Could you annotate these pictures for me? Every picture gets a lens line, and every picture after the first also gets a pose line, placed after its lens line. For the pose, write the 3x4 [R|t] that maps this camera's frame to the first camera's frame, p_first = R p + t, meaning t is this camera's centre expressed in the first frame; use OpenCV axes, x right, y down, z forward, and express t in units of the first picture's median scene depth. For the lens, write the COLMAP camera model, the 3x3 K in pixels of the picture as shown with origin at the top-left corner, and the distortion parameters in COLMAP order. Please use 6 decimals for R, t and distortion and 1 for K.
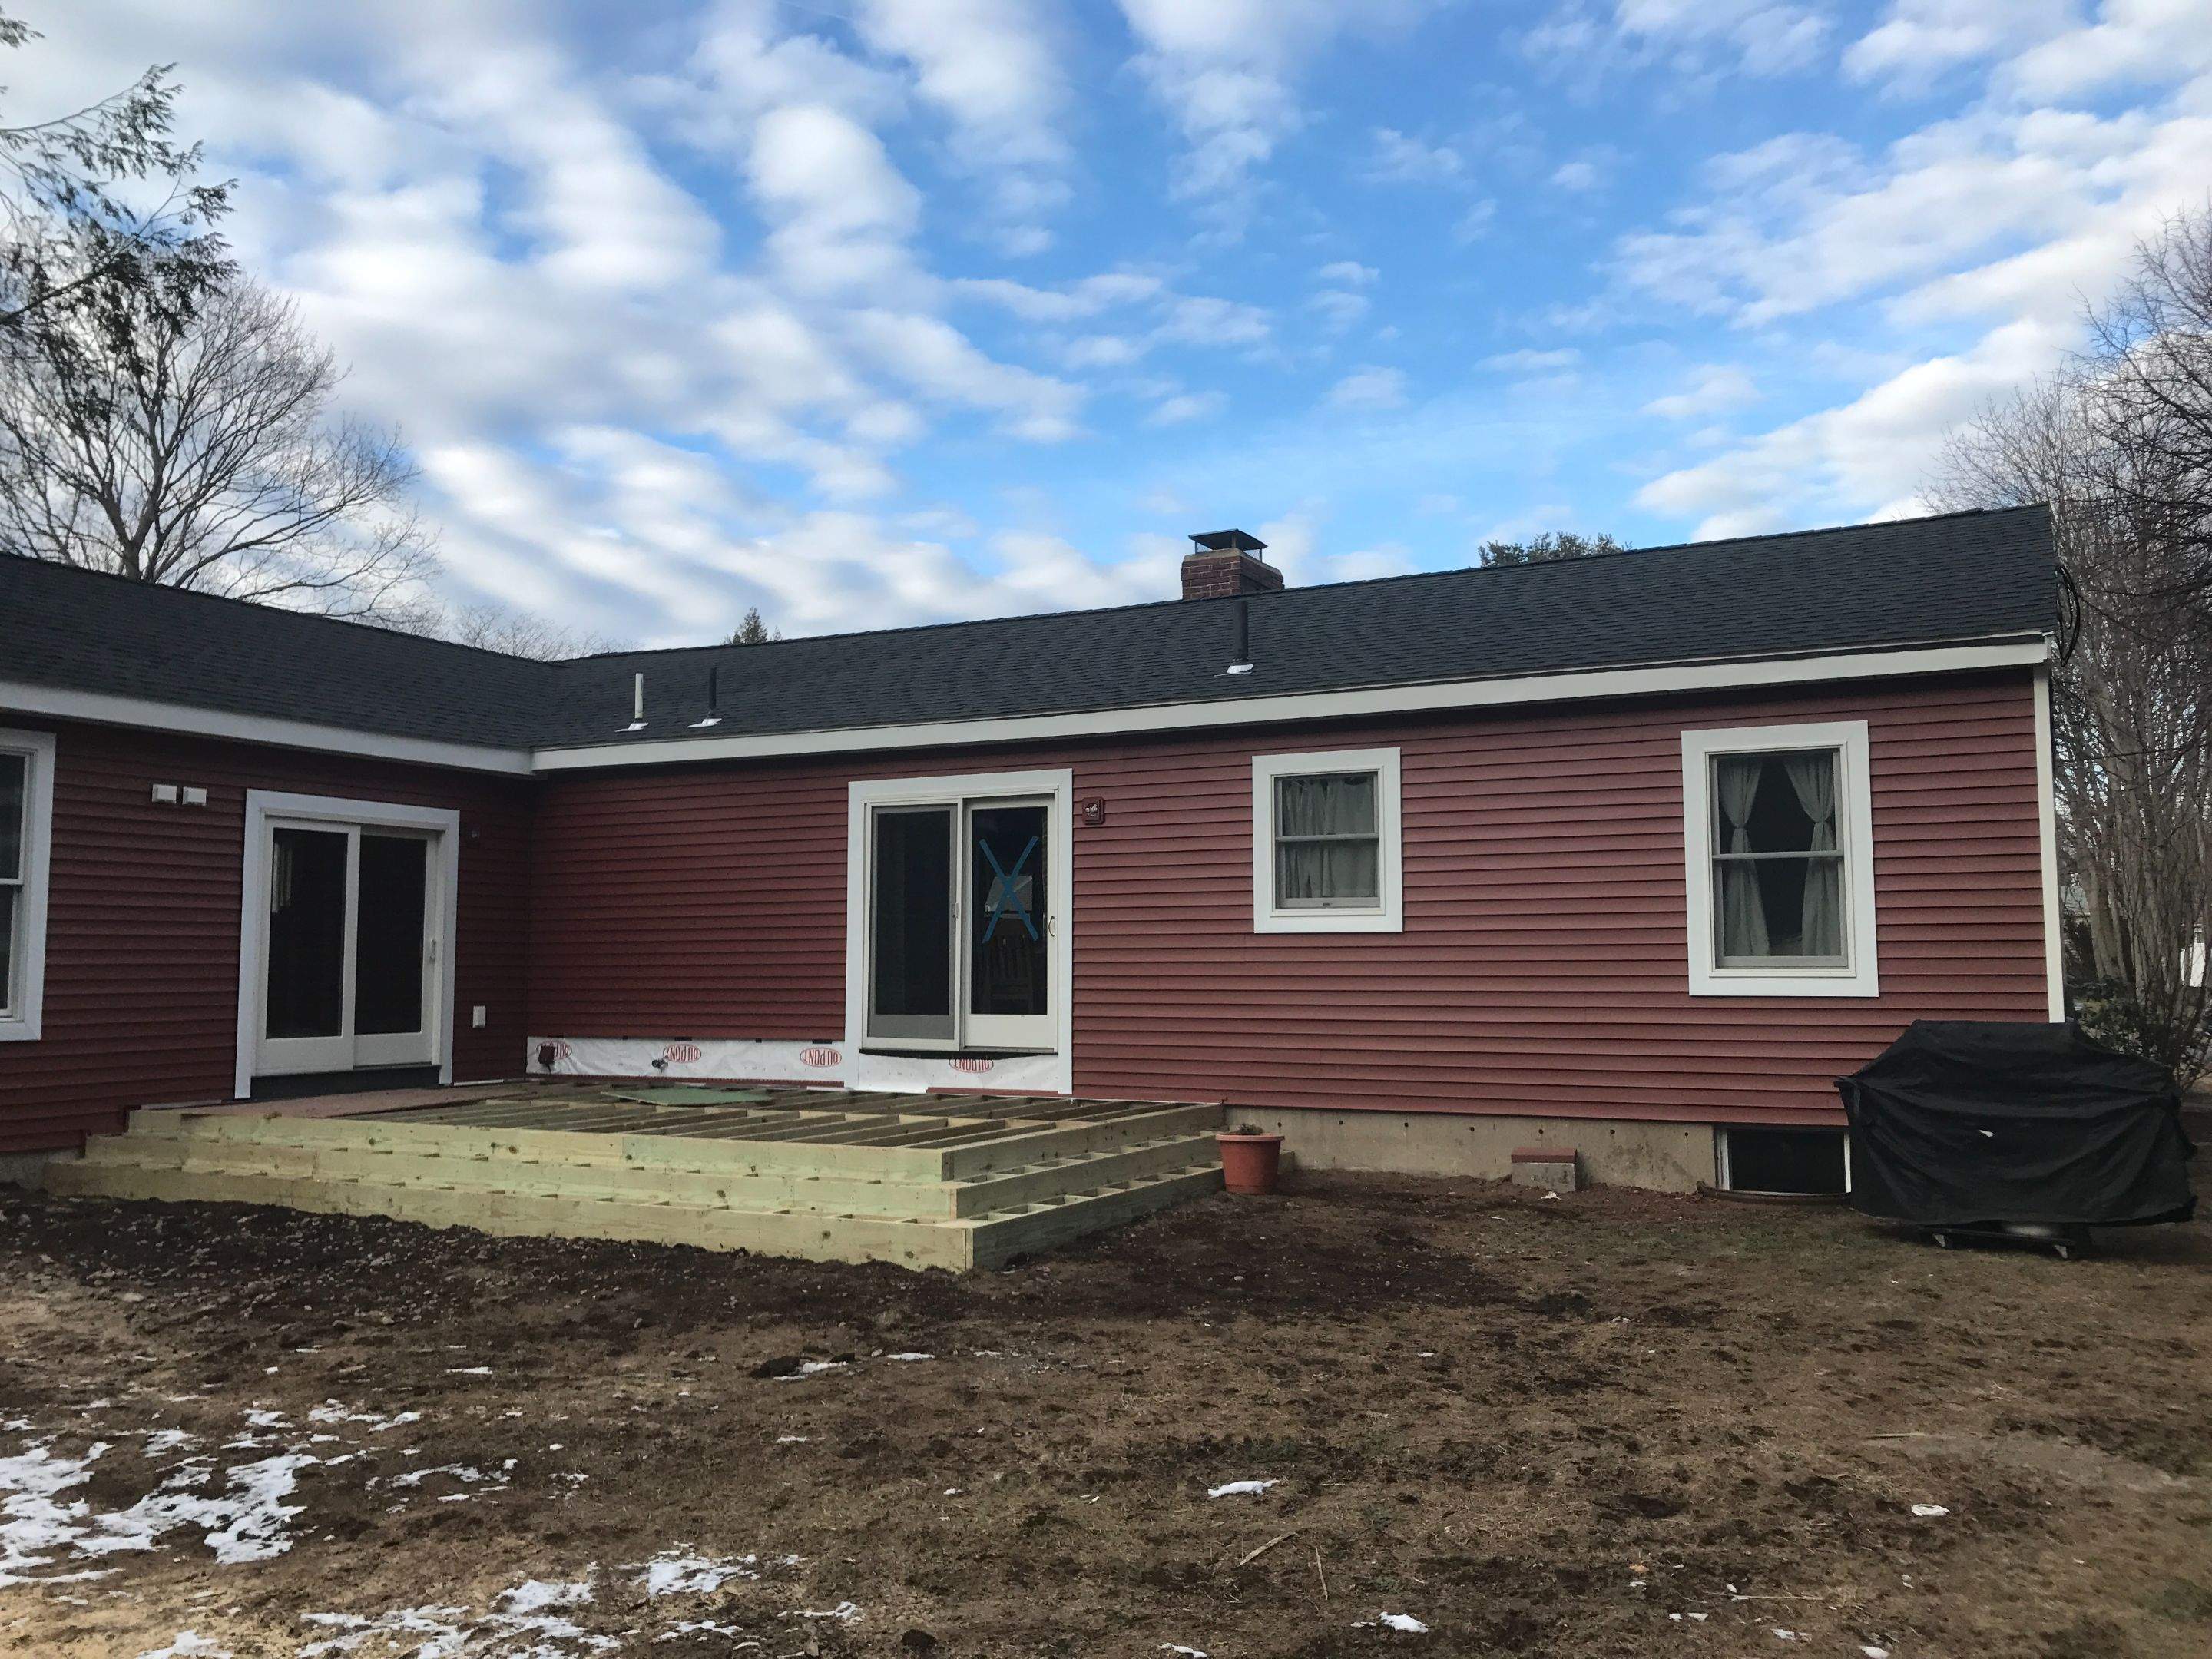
lens RADIAL K [[1791.9, 0, 1085.0], [0, 1791.9, 822.4], [0, 0, 1]] dist [0.053003, -0.055379]
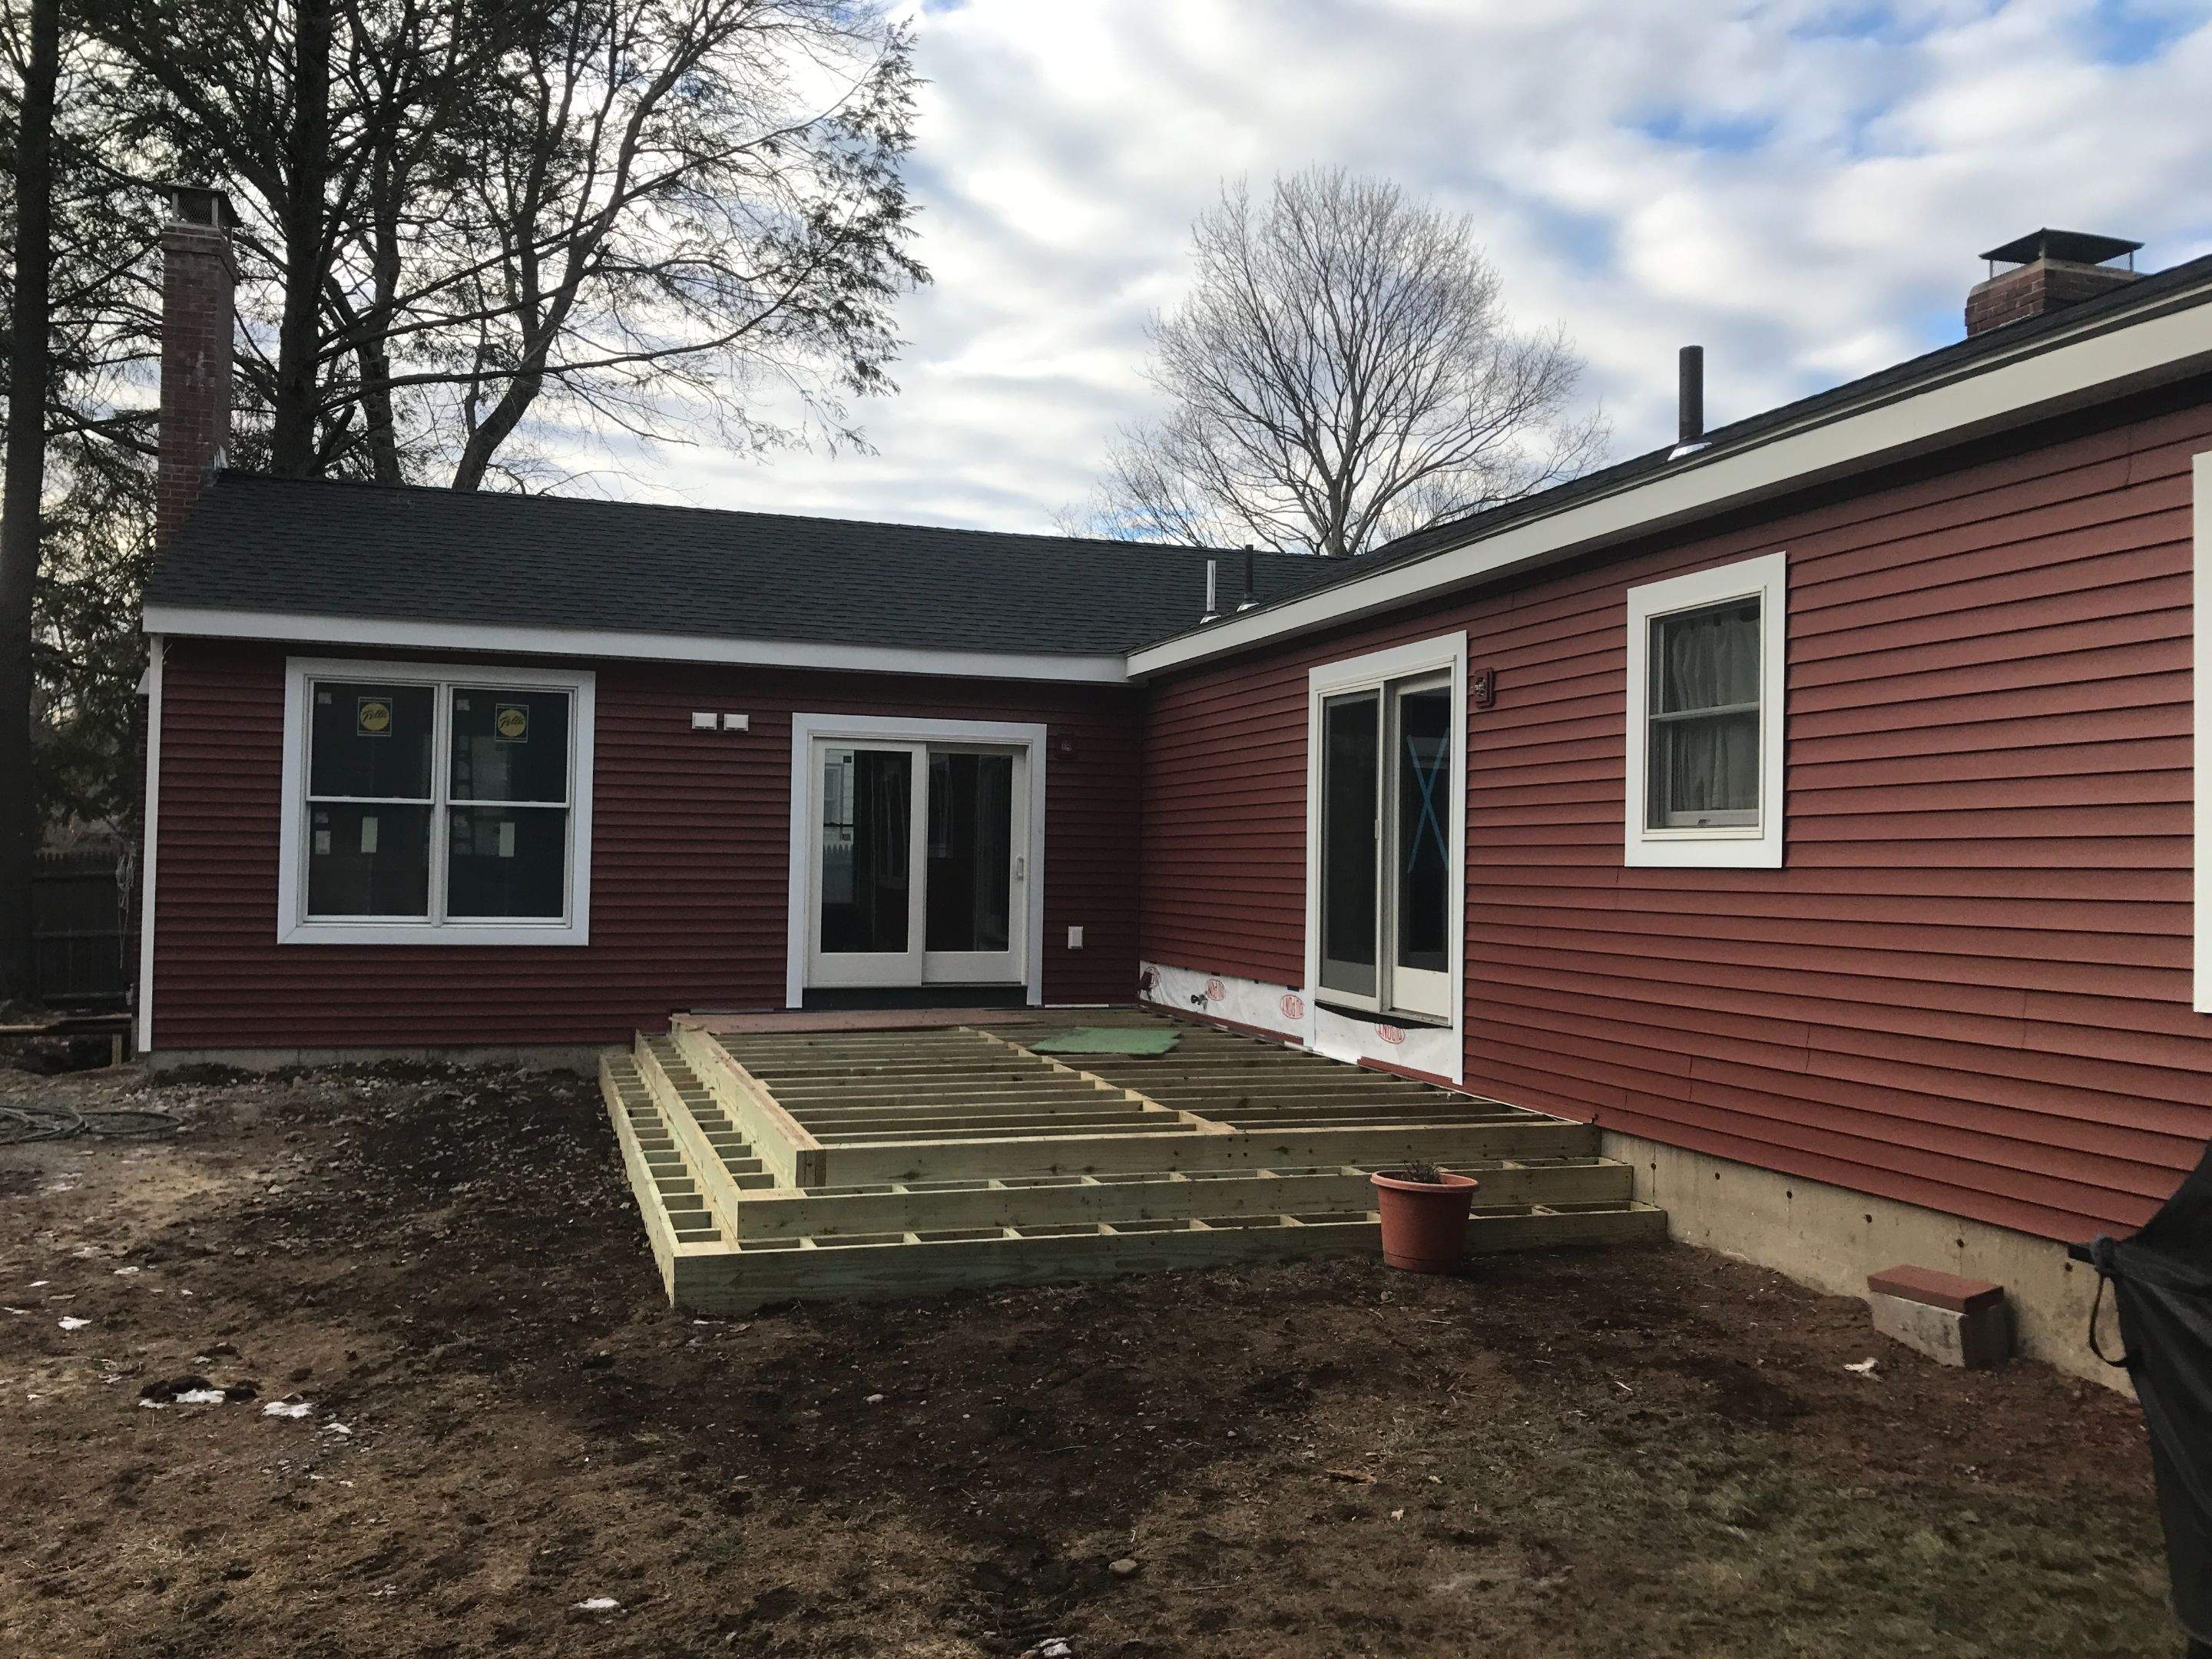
lens RADIAL K [[1791.9, 0, 1140.7], [0, 1791.9, 832.4], [0, 0, 1]] dist [0.053003, -0.055379]
pose [[0.712500, 0.001014, -0.701671, 0.399838], [0.040564, 0.998267, 0.042632, 0.014238], [0.700498, -0.058838, 0.711224, 0.394625]]
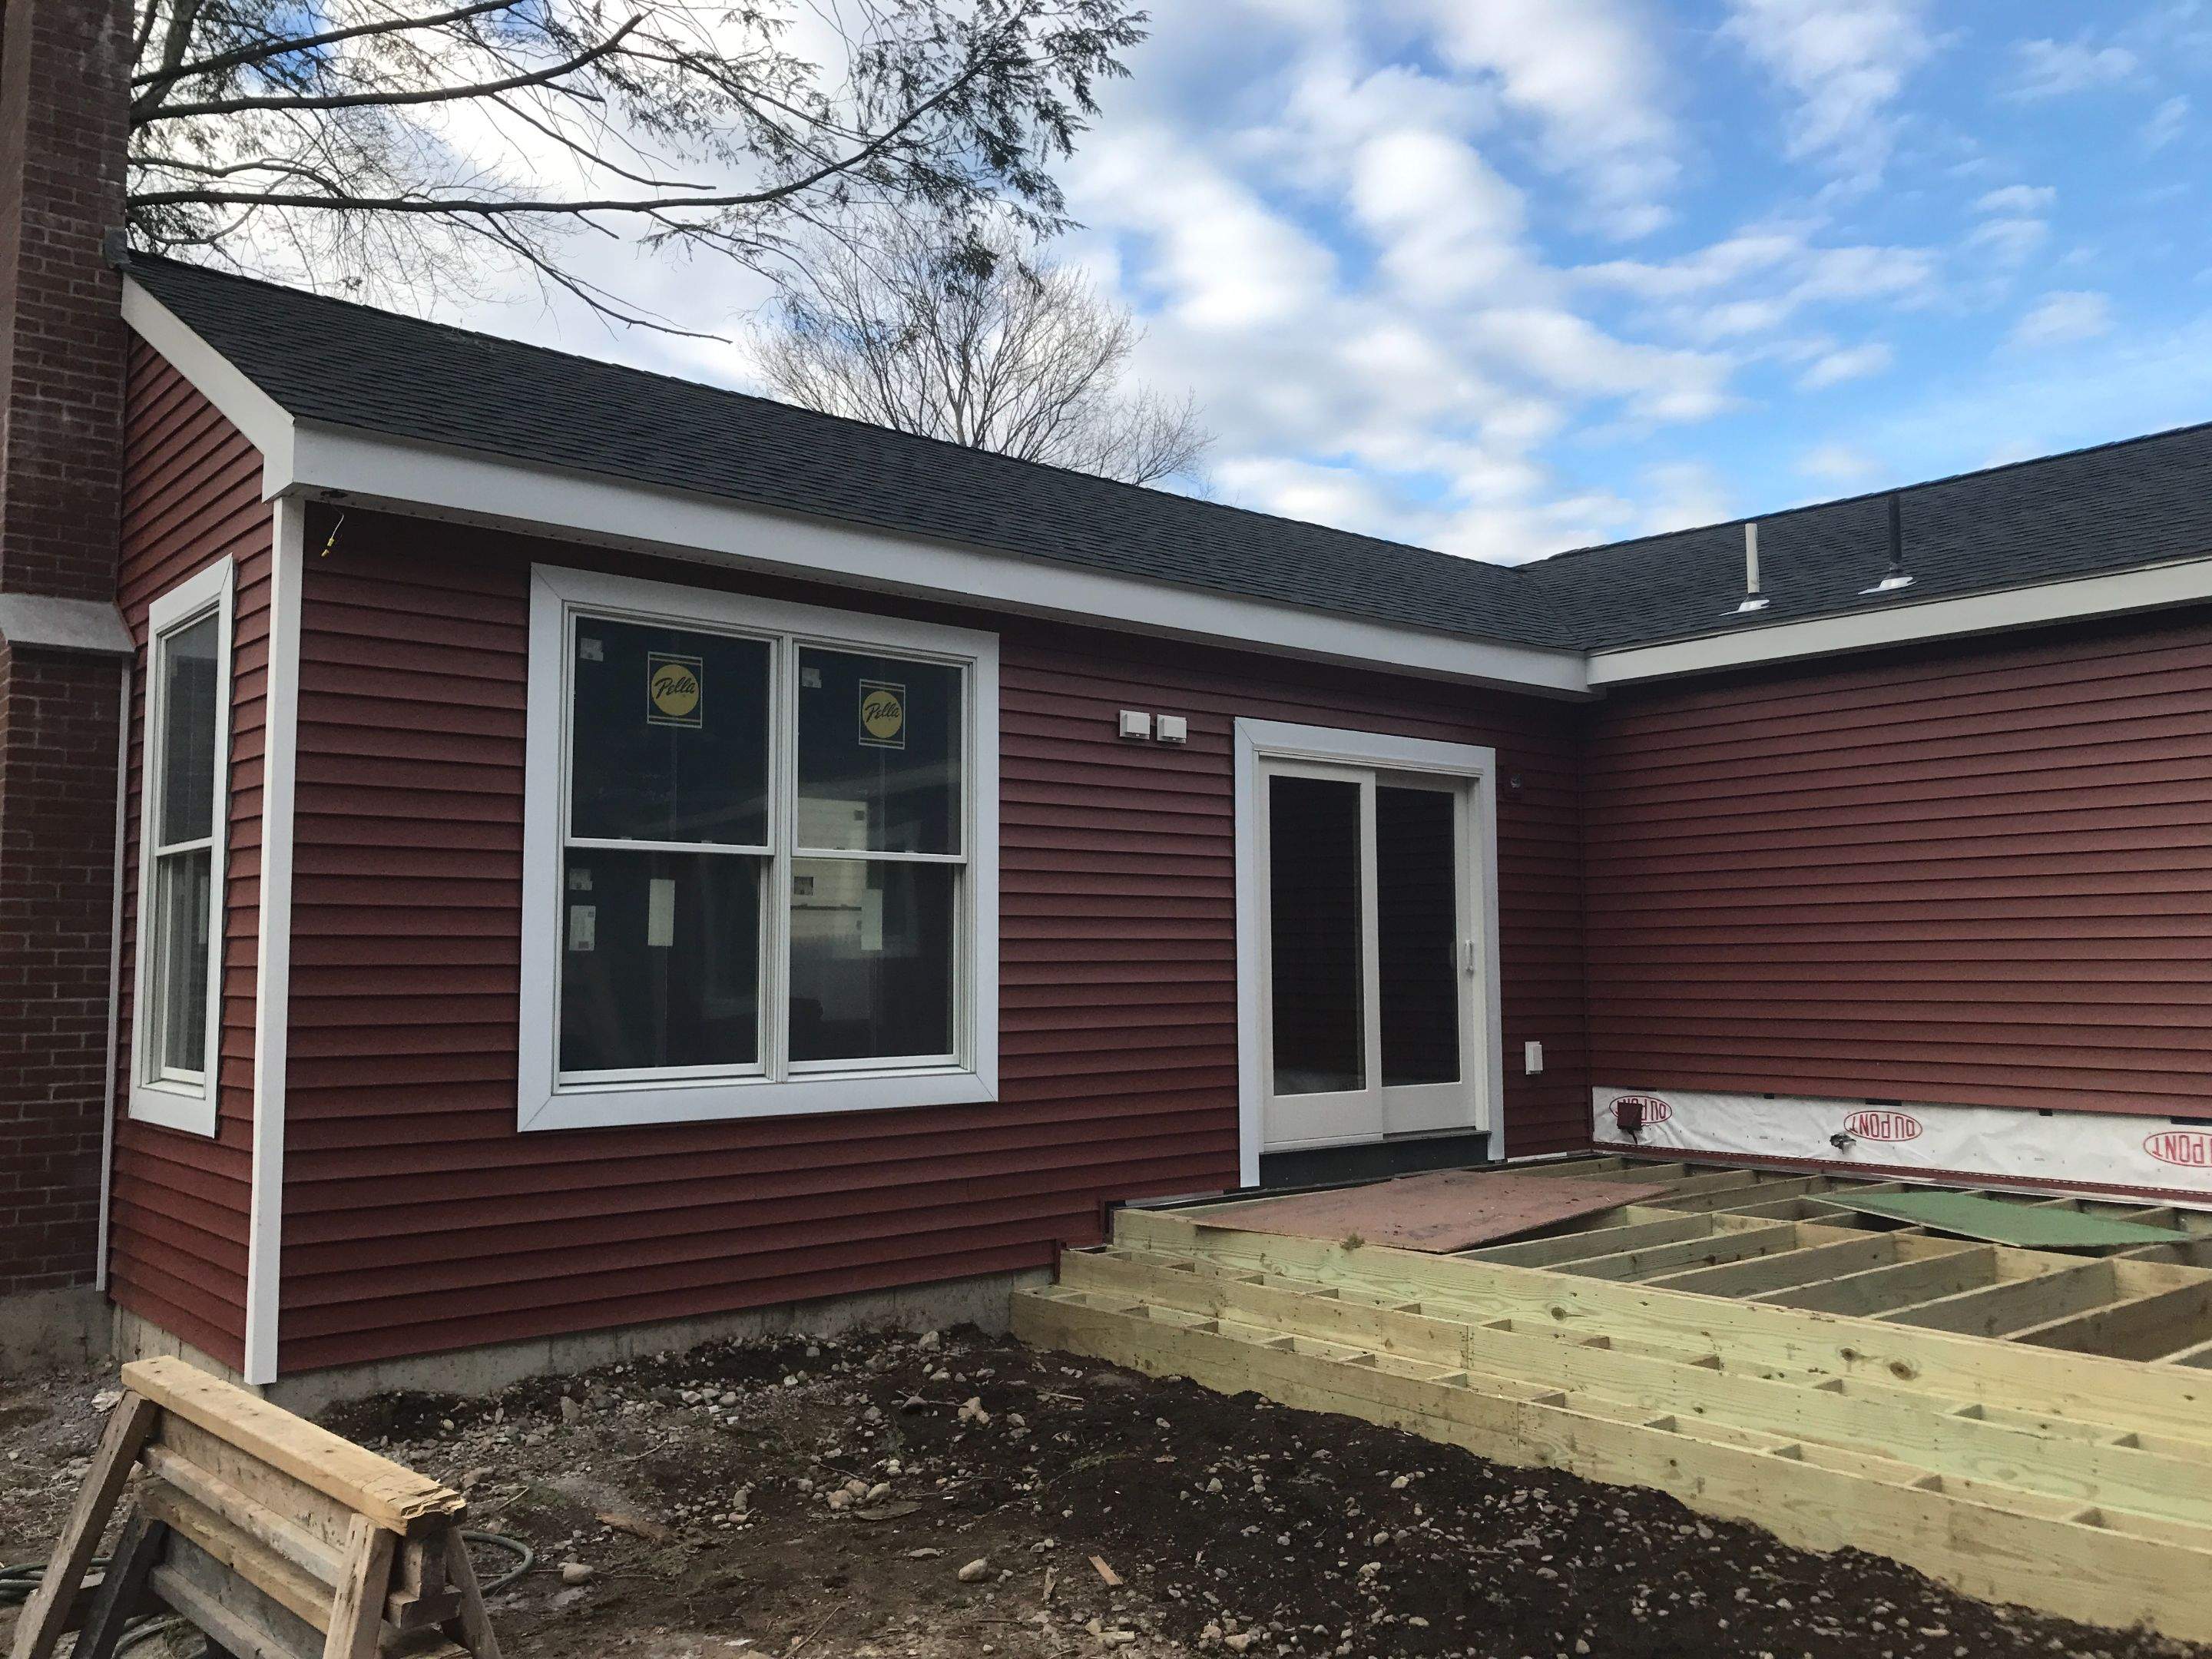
lens RADIAL K [[1791.9, 0, 1097.7], [0, 1791.9, 828.4], [0, 0, 1]] dist [0.053003, -0.055379]
pose [[0.926587, -0.033408, -0.374594, -0.262673], [0.035251, 0.999377, -0.001935, 0.021526], [0.374425, -0.011412, 0.927187, 0.368642]]
